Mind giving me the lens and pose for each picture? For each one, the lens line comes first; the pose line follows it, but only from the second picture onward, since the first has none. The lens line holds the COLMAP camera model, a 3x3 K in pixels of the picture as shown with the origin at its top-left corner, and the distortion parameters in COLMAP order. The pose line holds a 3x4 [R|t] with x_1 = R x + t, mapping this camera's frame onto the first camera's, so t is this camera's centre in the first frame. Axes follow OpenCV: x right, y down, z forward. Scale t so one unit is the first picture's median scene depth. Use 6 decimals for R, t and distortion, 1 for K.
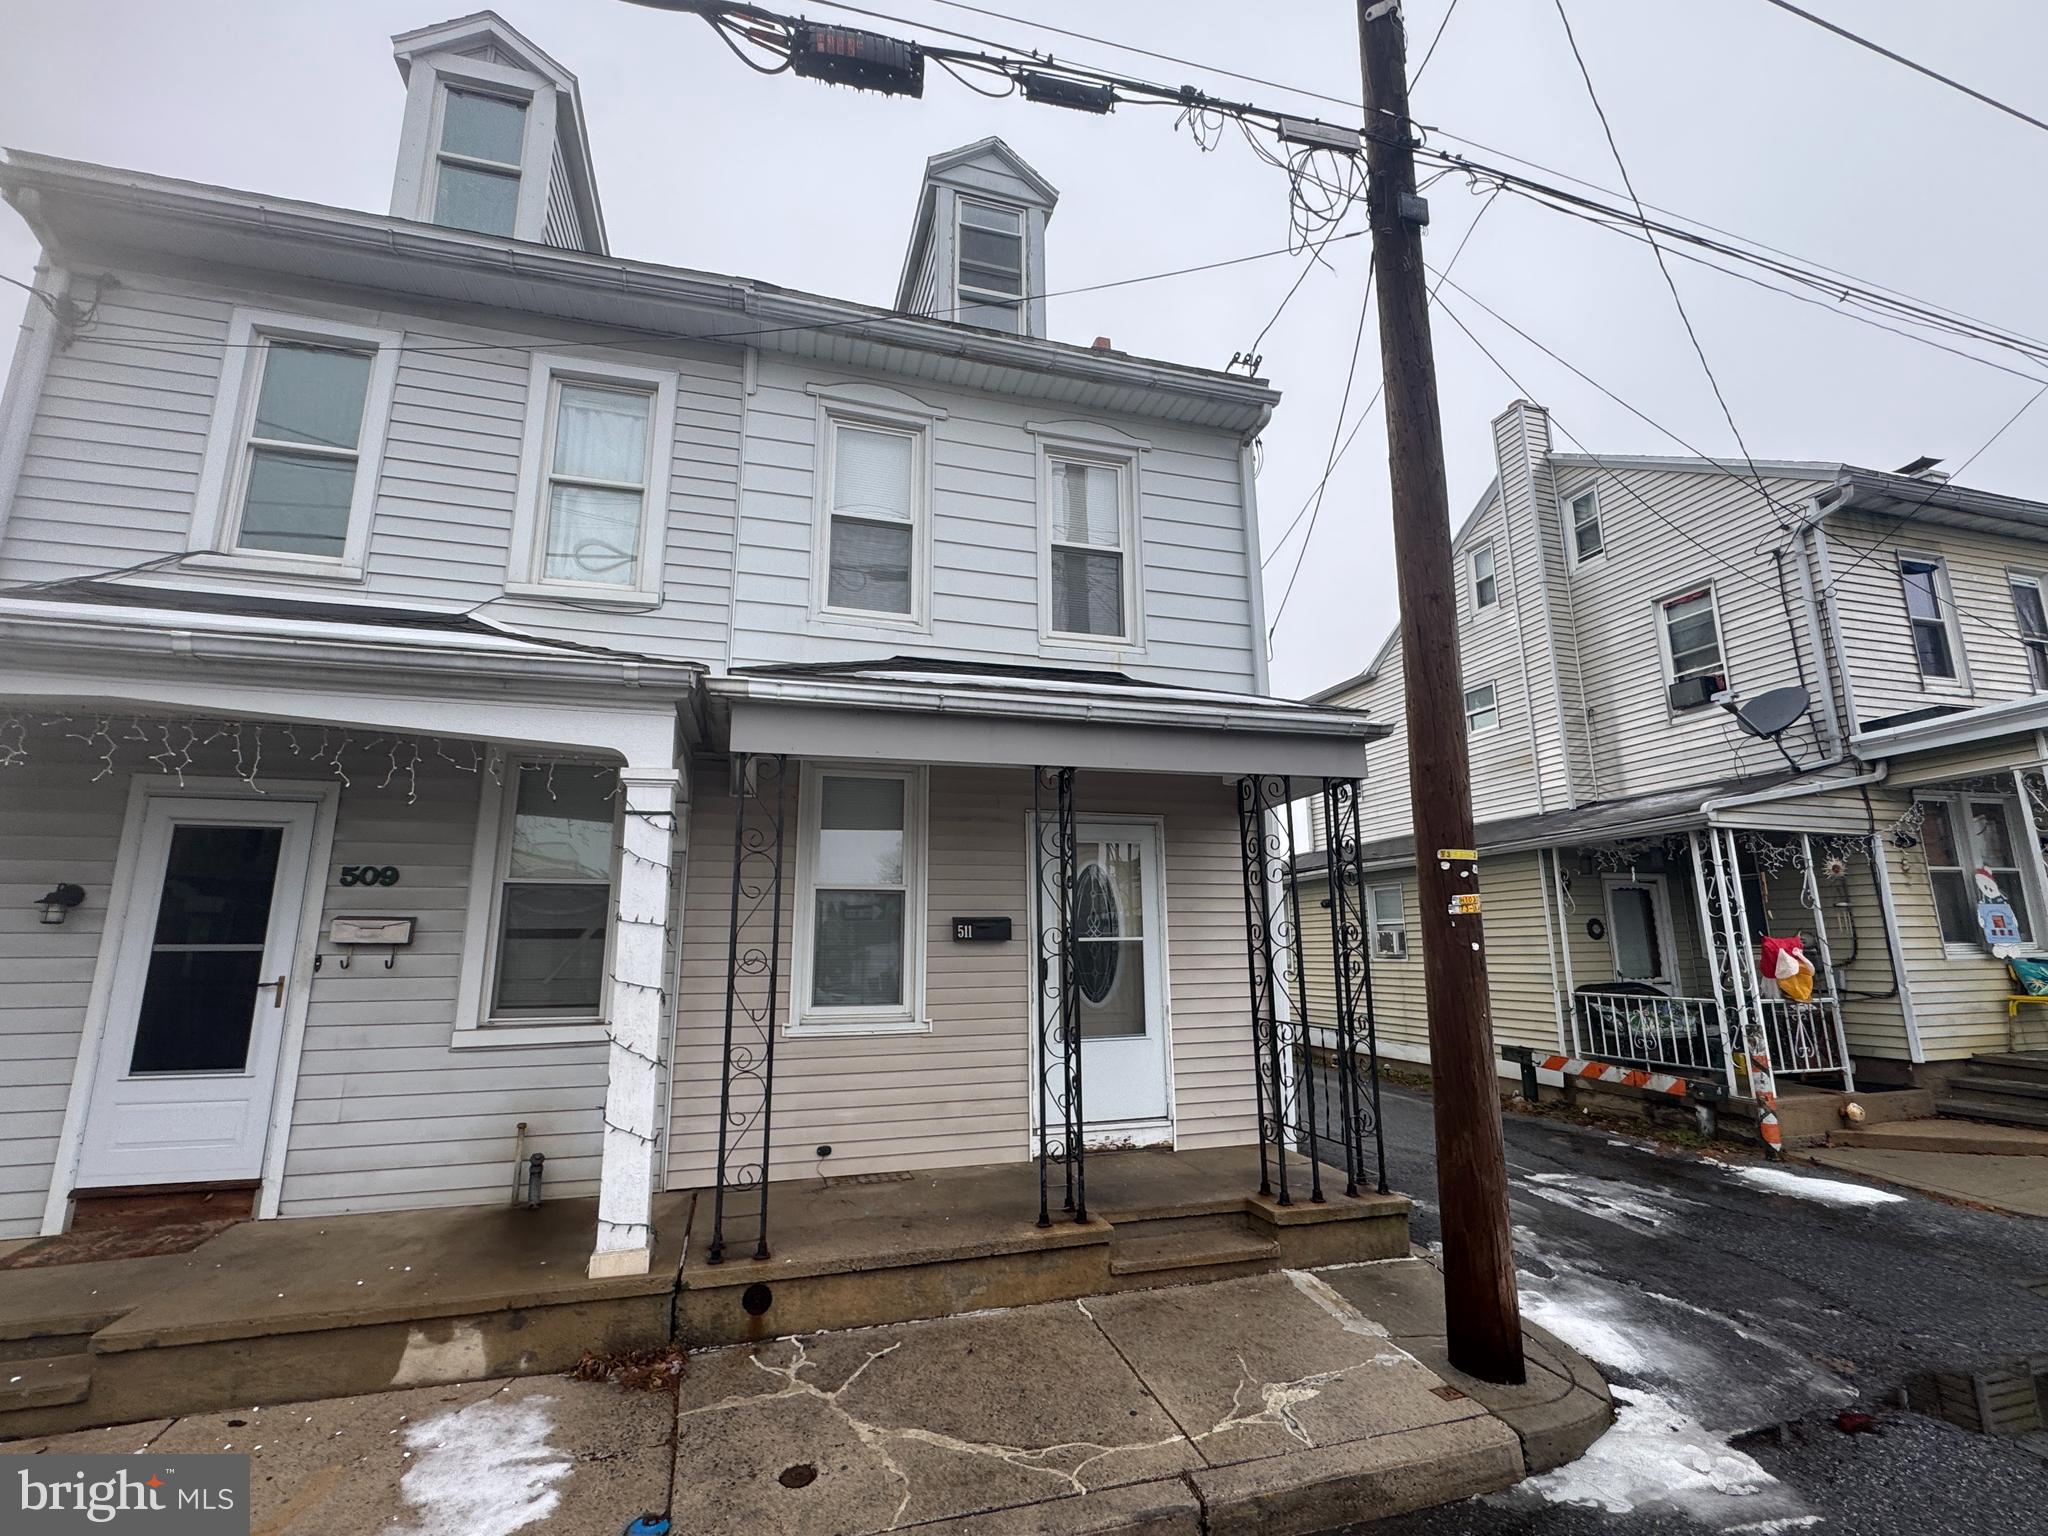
lens RADIAL K [[911.1, 0, 1023.3], [0, 911.1, 768.3], [0, 0, 1]] dist [-0.001287, -0.000239]
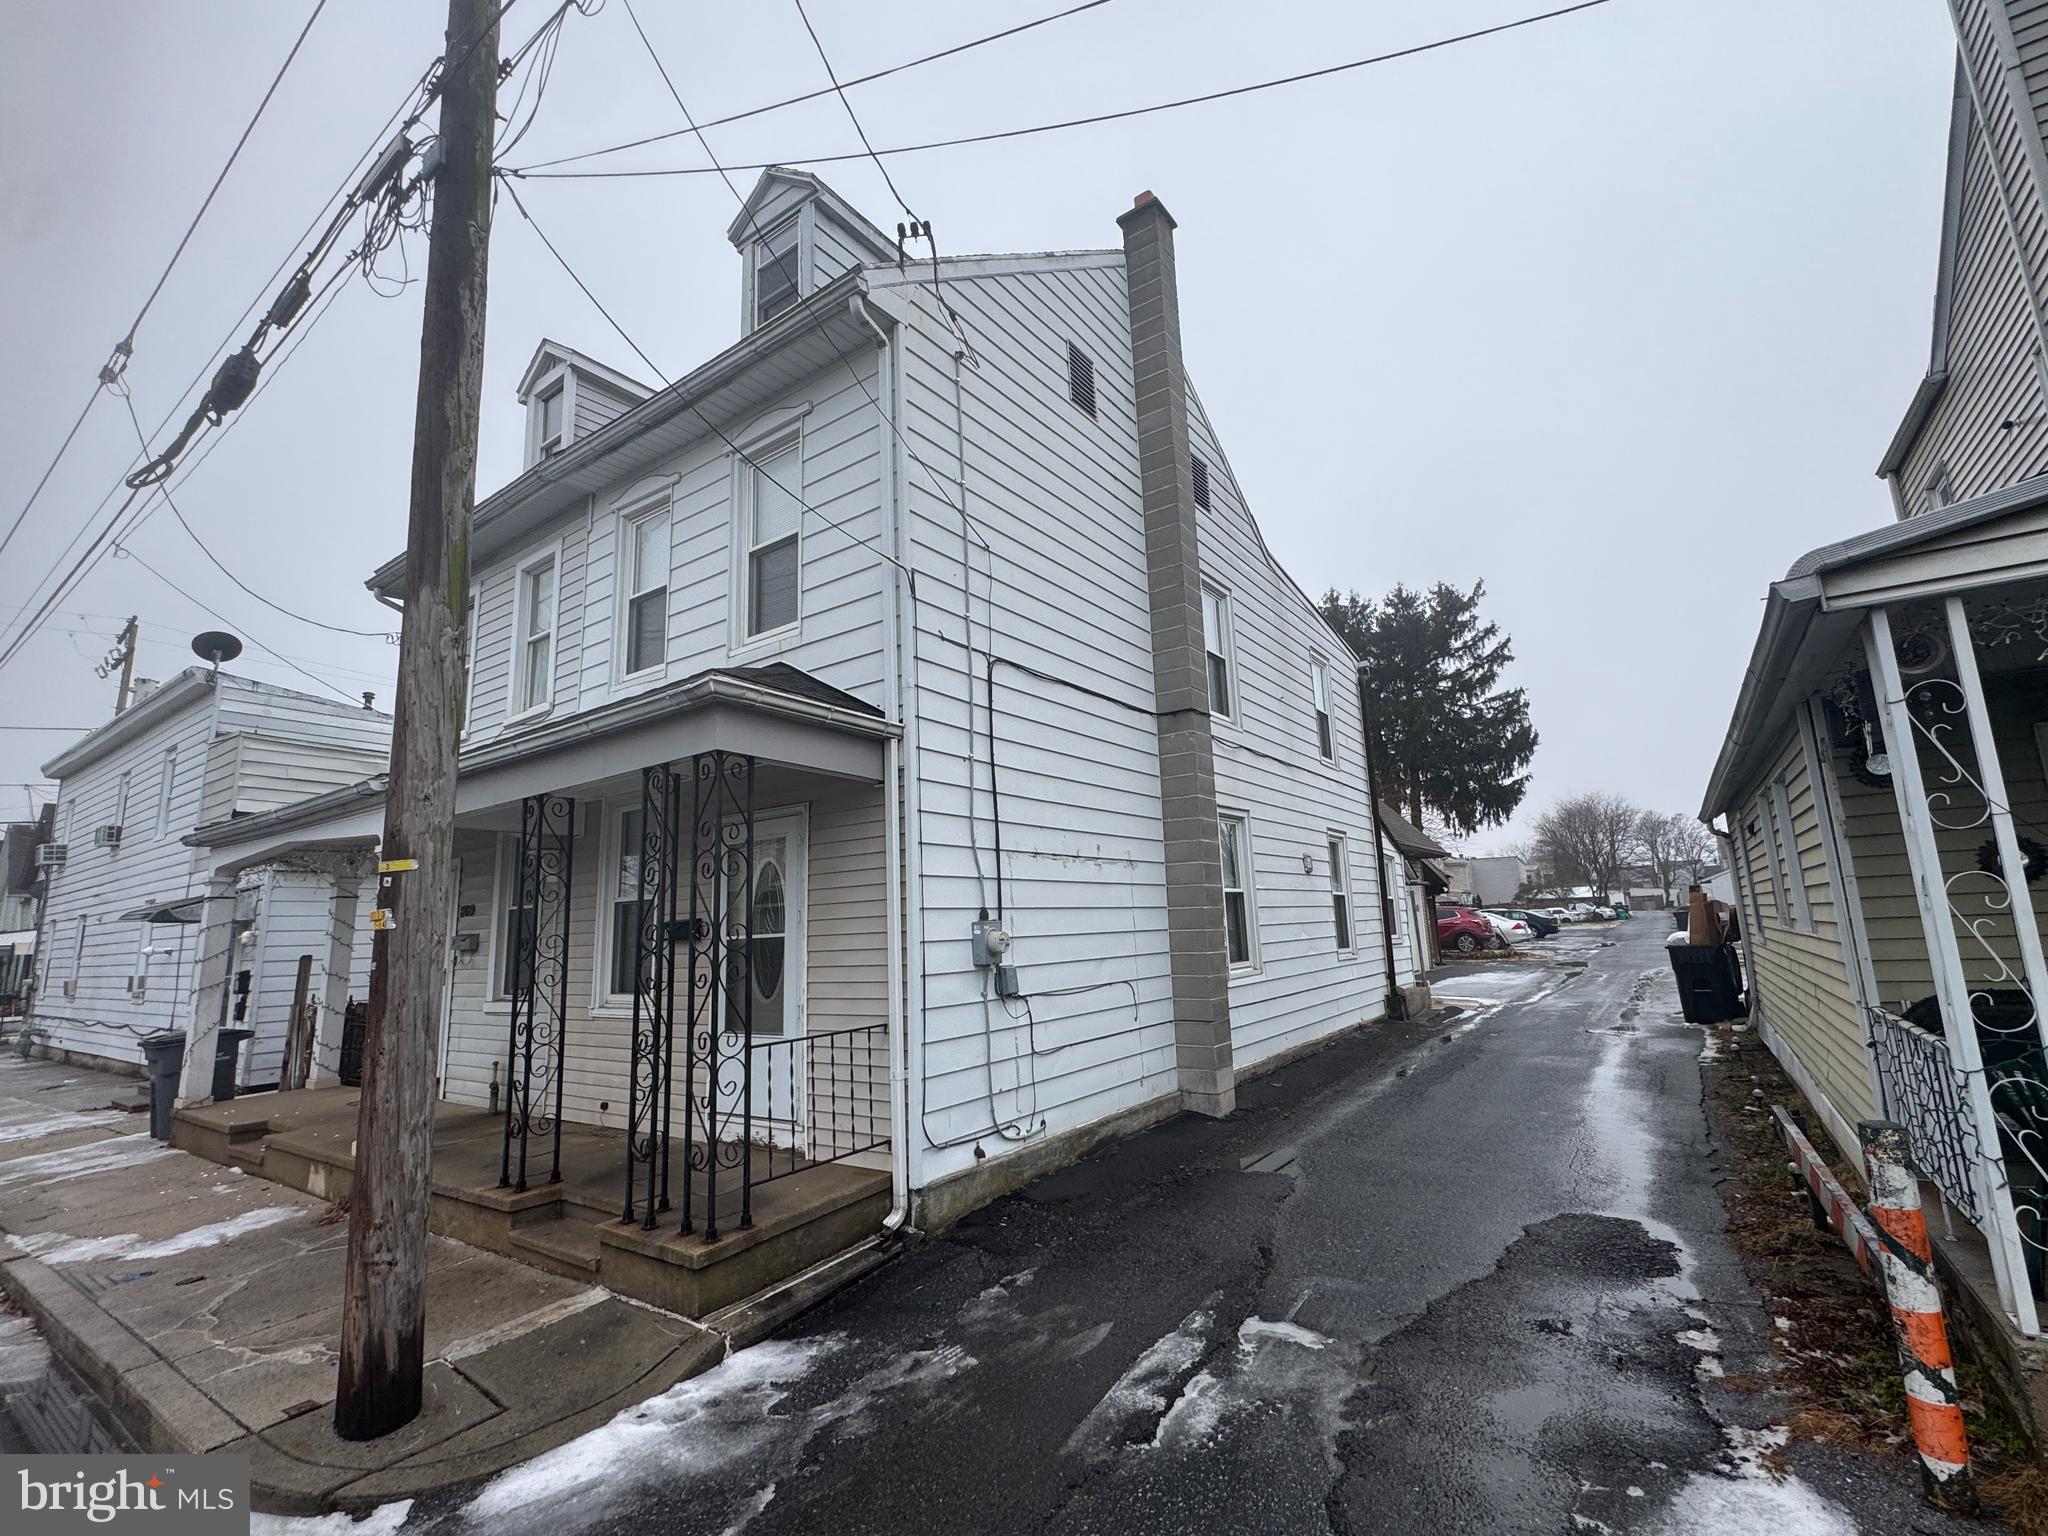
lens RADIAL K [[911.1, 0, 1022.9], [0, 911.1, 767.9], [0, 0, 1]] dist [-0.001287, -0.000239]
pose [[0.615499, -0.154181, -0.772910, 1.210861], [0.187882, 0.981109, -0.046095, 0.120672], [0.765416, -0.116845, 0.632839, 0.690285]]
